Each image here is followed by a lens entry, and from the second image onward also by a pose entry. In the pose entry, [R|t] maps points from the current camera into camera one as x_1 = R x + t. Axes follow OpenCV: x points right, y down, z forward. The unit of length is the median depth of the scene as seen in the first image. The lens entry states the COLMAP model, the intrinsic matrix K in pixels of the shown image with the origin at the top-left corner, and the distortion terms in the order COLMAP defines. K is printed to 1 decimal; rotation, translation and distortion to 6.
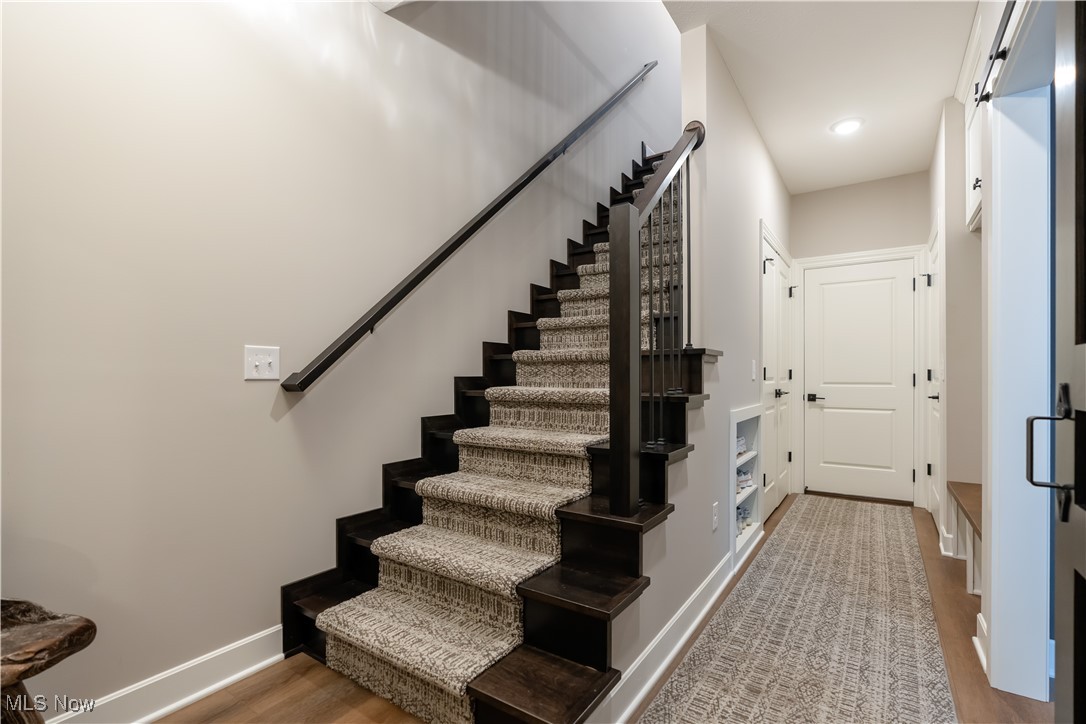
lens RADIAL K [[494.4, 0, 537.6], [0, 494.4, 372.1], [0, 0, 1]] dist [0.000197, 0.000632]
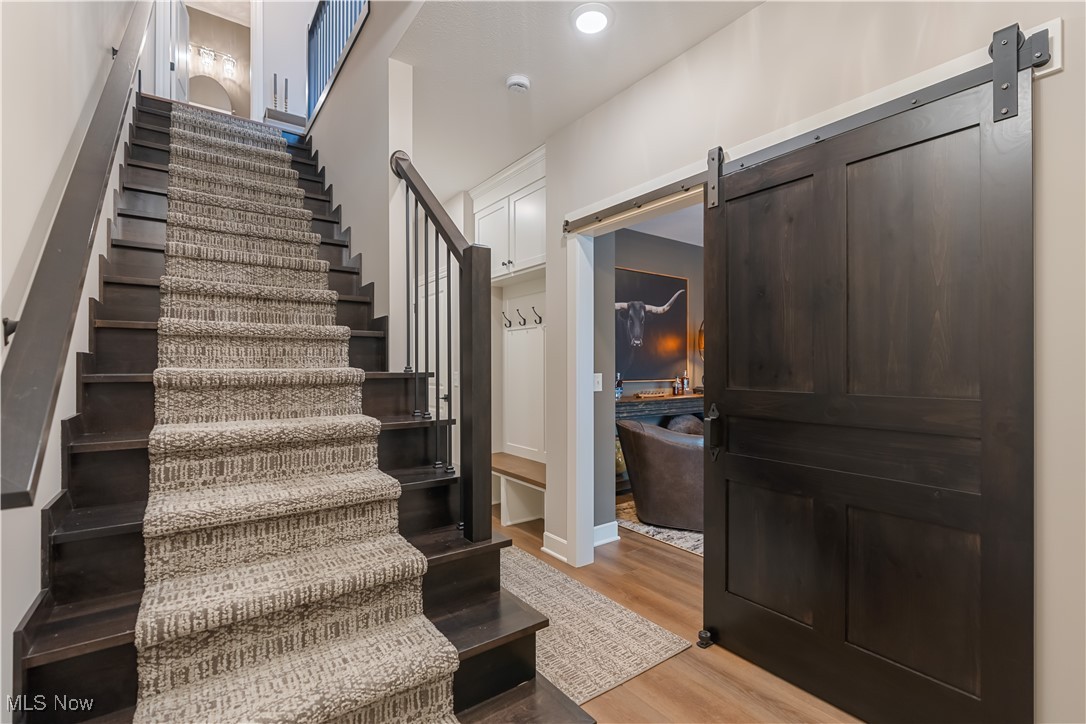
lens RADIAL K [[494.4, 0, 538.7], [0, 494.4, 363.9], [0, 0, 1]] dist [0.000197, 0.000632]
pose [[0.334230, 0.007172, 0.942464, -0.589023], [-0.005792, 0.999968, -0.005556, -0.059988], [-0.942474, -0.003602, 0.334261, 0.399396]]
